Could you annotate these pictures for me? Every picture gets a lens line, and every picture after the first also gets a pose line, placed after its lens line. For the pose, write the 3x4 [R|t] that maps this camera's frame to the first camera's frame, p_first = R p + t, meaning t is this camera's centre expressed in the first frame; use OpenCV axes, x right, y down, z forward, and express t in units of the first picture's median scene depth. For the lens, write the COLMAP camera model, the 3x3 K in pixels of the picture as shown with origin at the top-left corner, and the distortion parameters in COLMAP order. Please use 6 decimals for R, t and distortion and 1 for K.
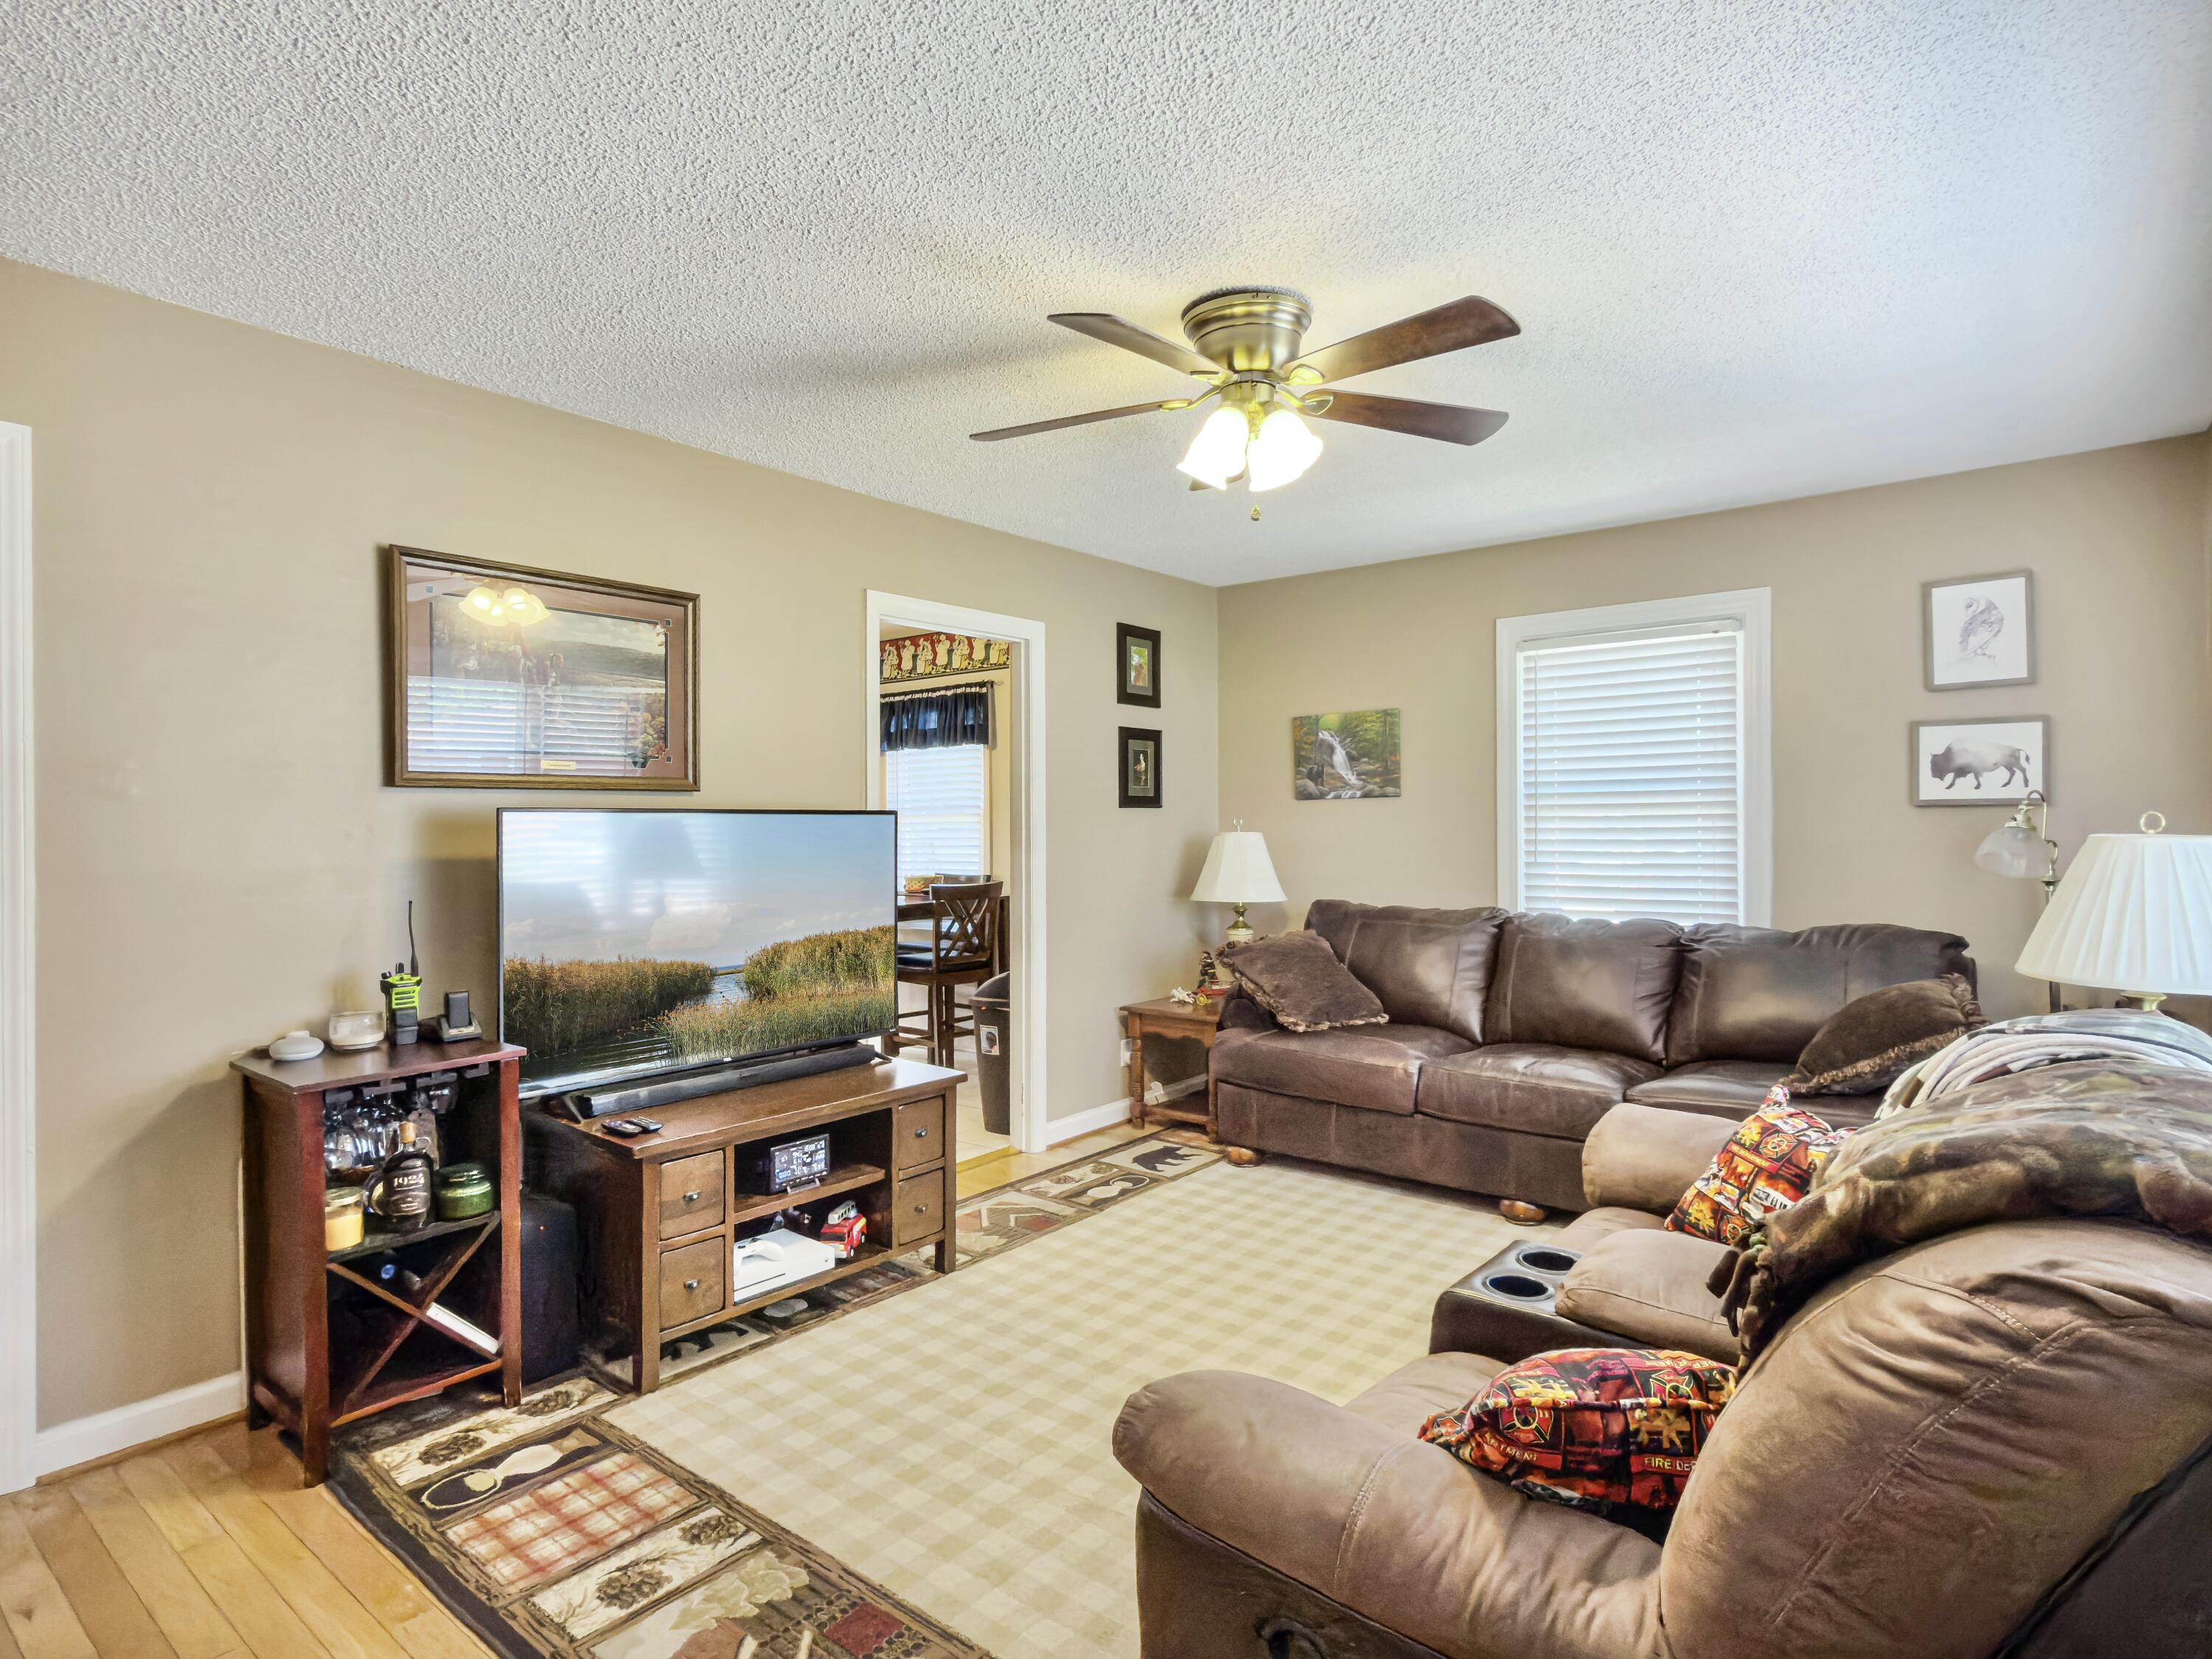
lens RADIAL K [[1145.4, 0, 1125.8], [0, 1145.4, 823.5], [0, 0, 1]] dist [-0.000031, 0.000779]
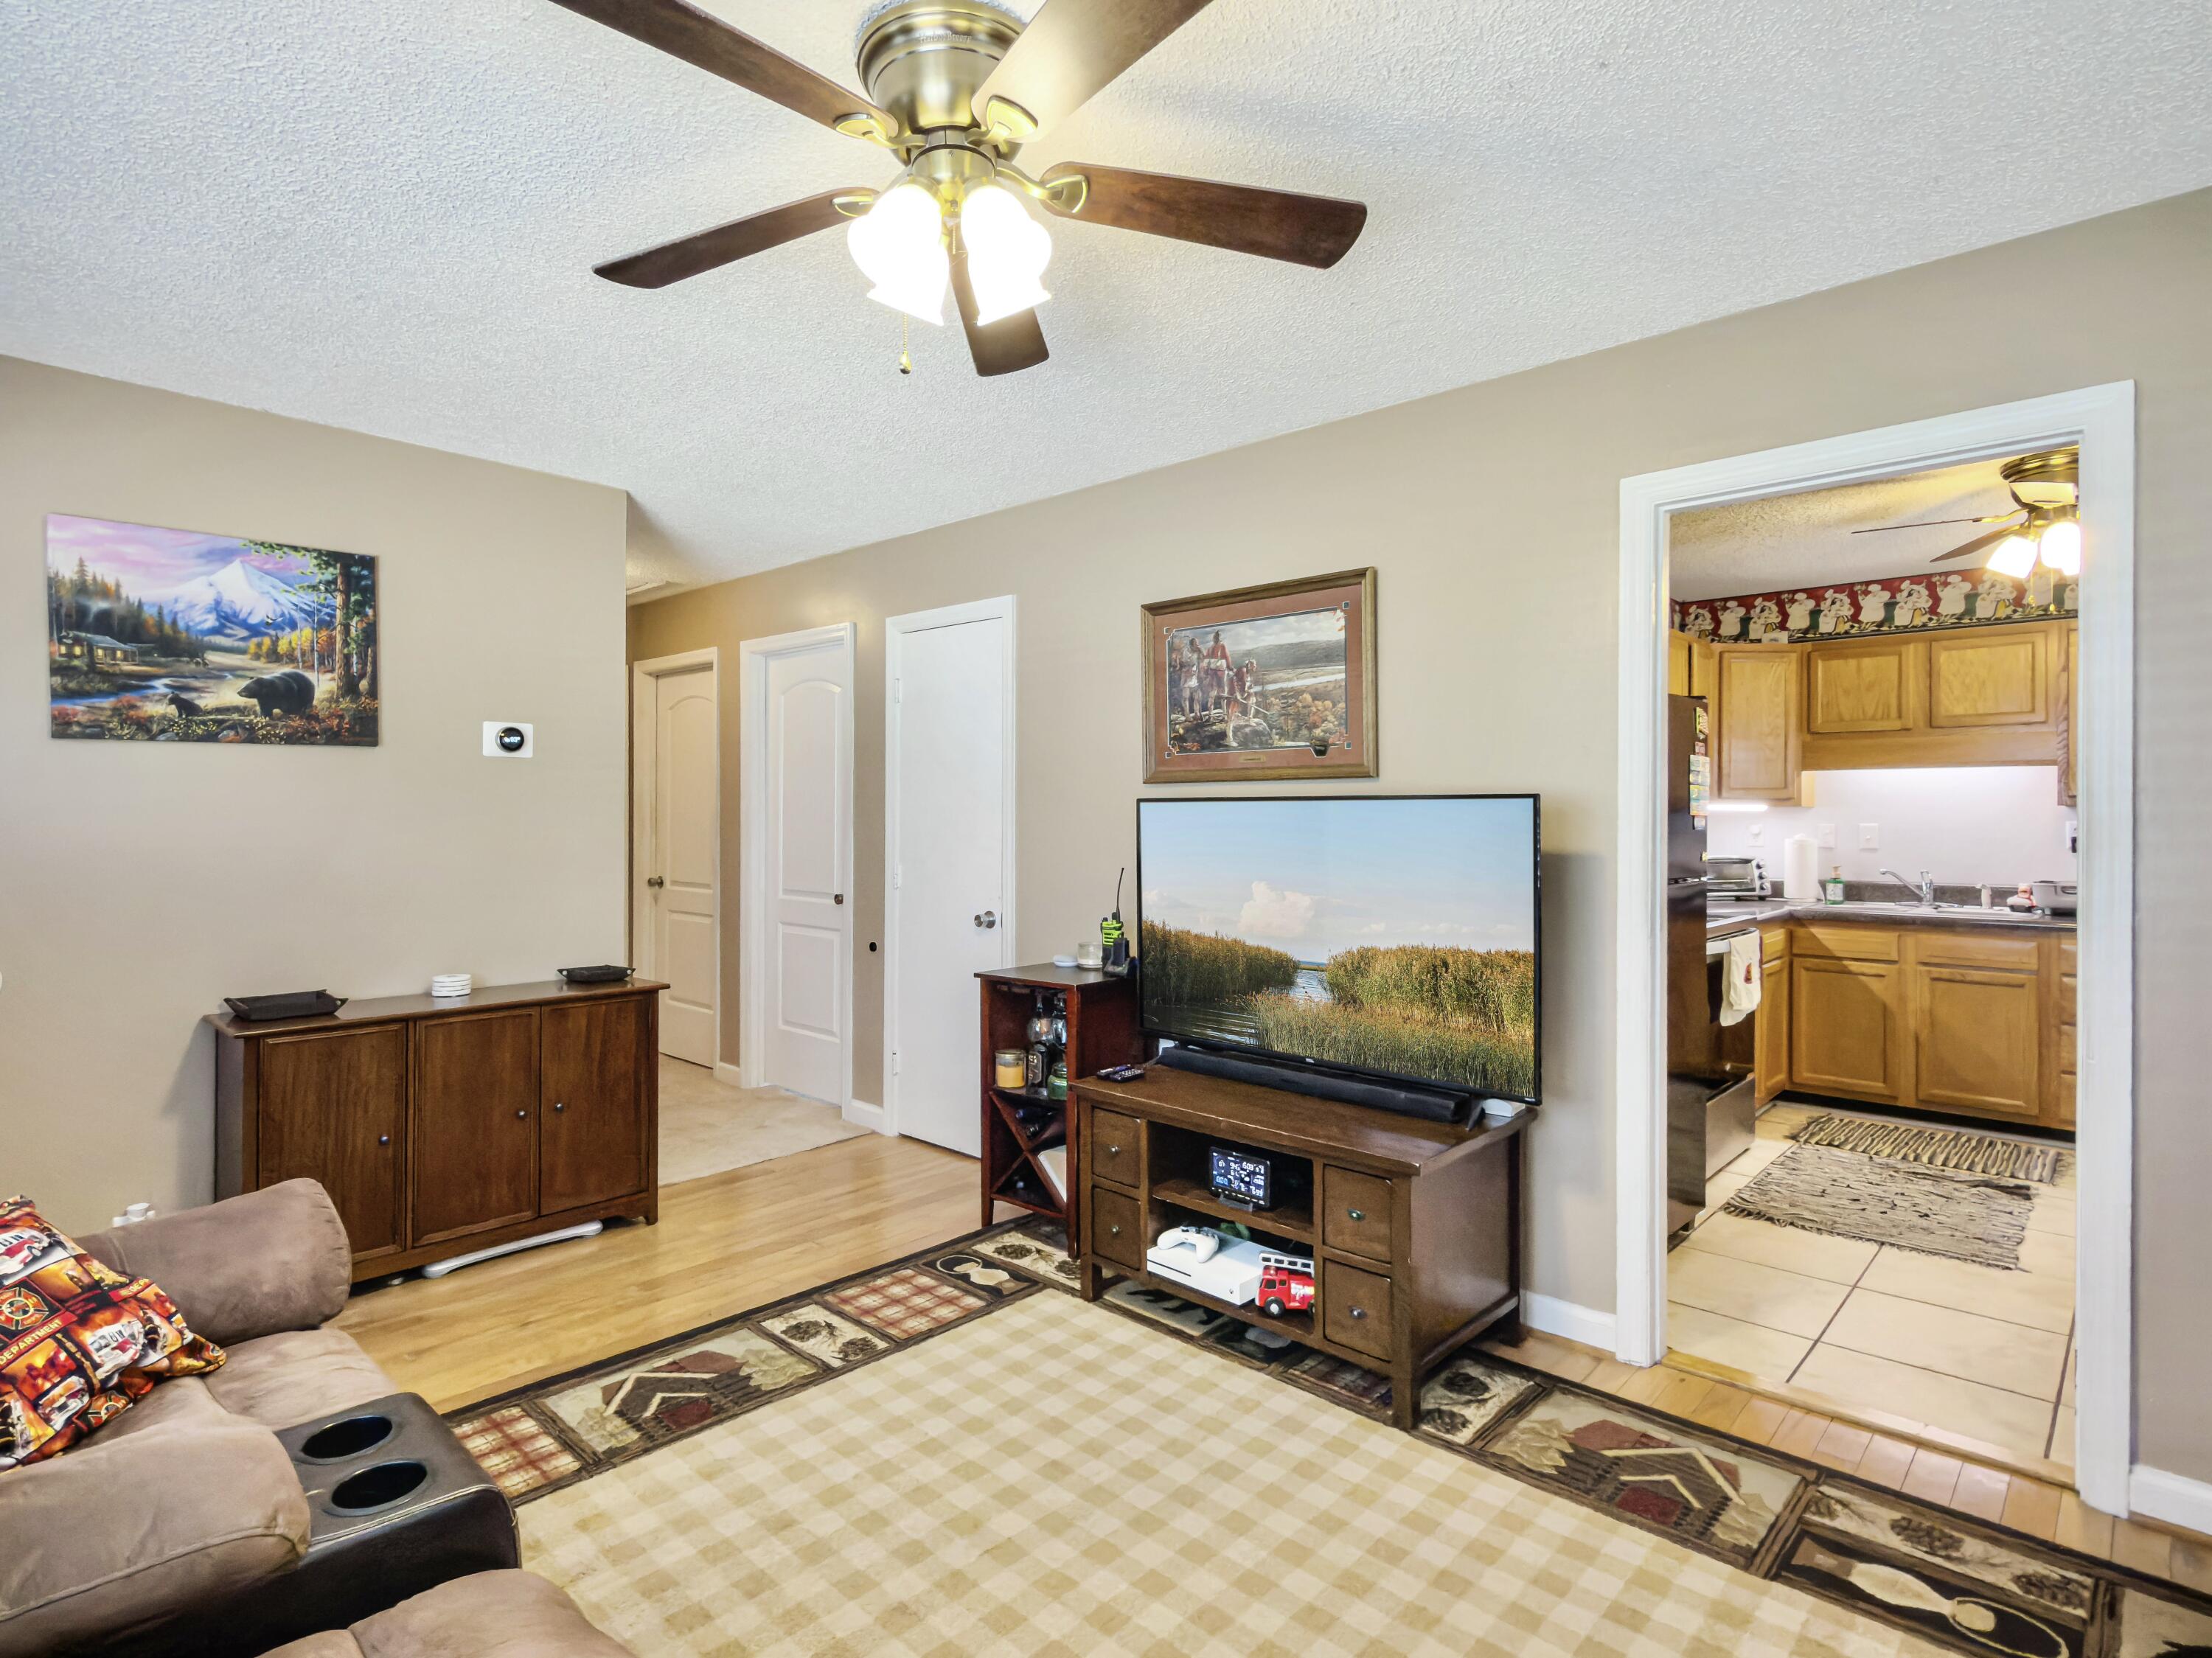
lens RADIAL K [[1145.3, 0, 1125.8], [0, 1145.3, 823.0], [0, 0, 1]] dist [-0.000031, 0.000779]
pose [[-0.060639, 0.000968, -0.998159, 0.622984], [-0.008221, 0.999965, 0.001469, 0.010485], [0.998126, 0.008295, -0.060629, 0.934490]]
